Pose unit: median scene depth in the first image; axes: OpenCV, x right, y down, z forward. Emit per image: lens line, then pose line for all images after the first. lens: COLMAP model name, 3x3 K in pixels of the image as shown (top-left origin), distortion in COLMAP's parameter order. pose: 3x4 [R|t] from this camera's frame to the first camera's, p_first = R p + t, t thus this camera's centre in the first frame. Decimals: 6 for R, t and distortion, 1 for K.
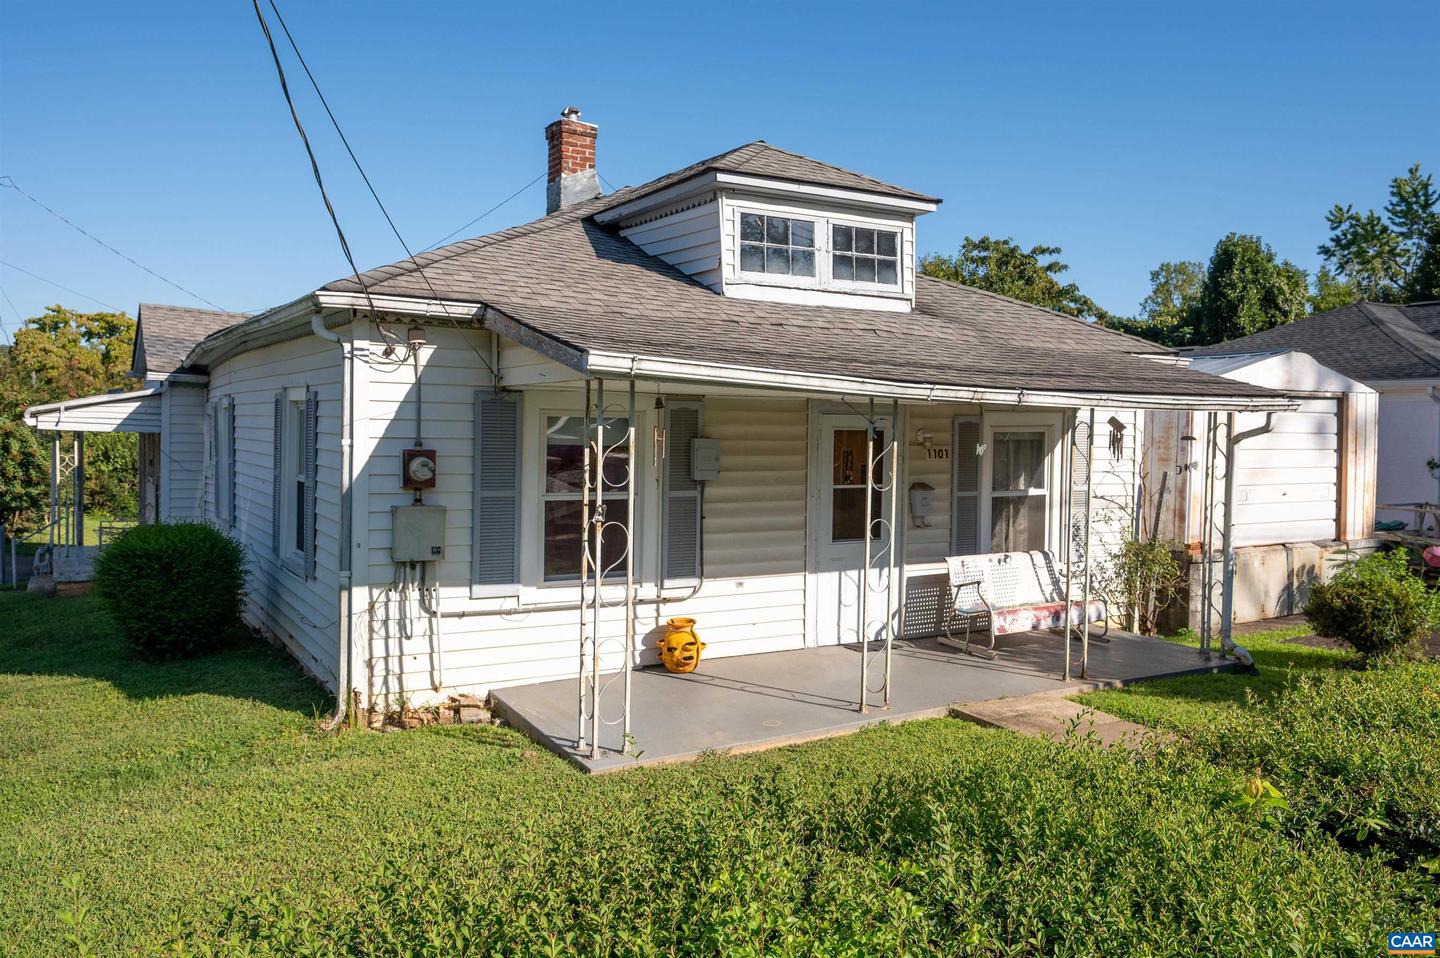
lens RADIAL K [[1130.2, 0, 720.0], [0, 1130.2, 479.0], [0, 0, 1]] dist [0.001563, 0.002199]
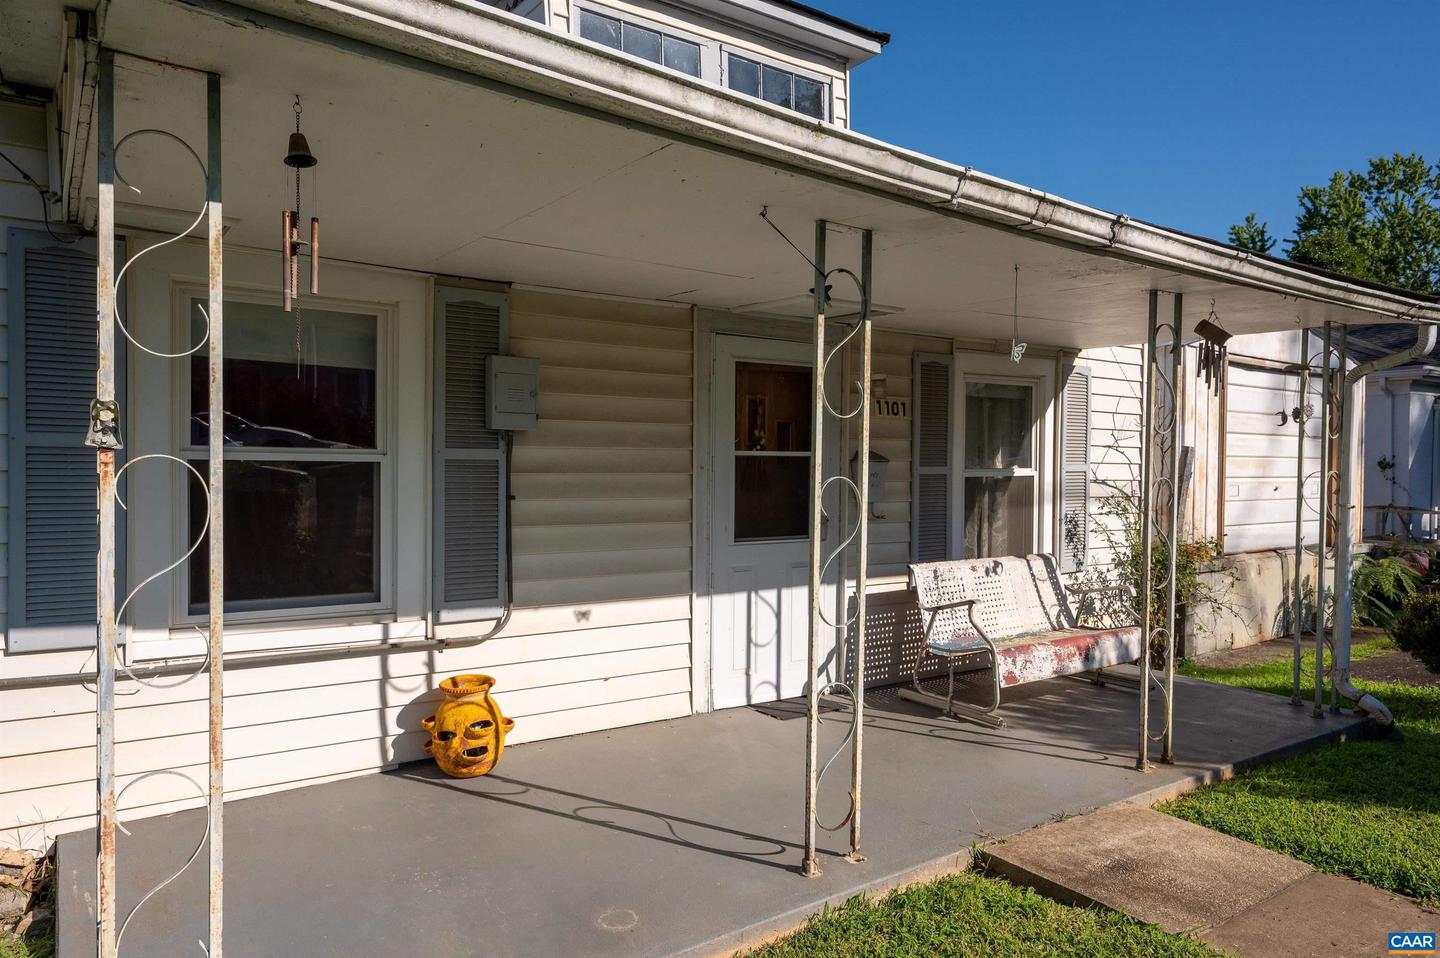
lens RADIAL K [[1010.9, 0, 718.2], [0, 1010.9, 511.7], [0, 0, 1]] dist [-0.008592, 0.000254]
pose [[0.995258, -0.009620, 0.096792, 0.037070], [0.010051, 0.999942, -0.003960, 0.041506], [-0.096748, 0.004914, 0.995297, 0.451746]]
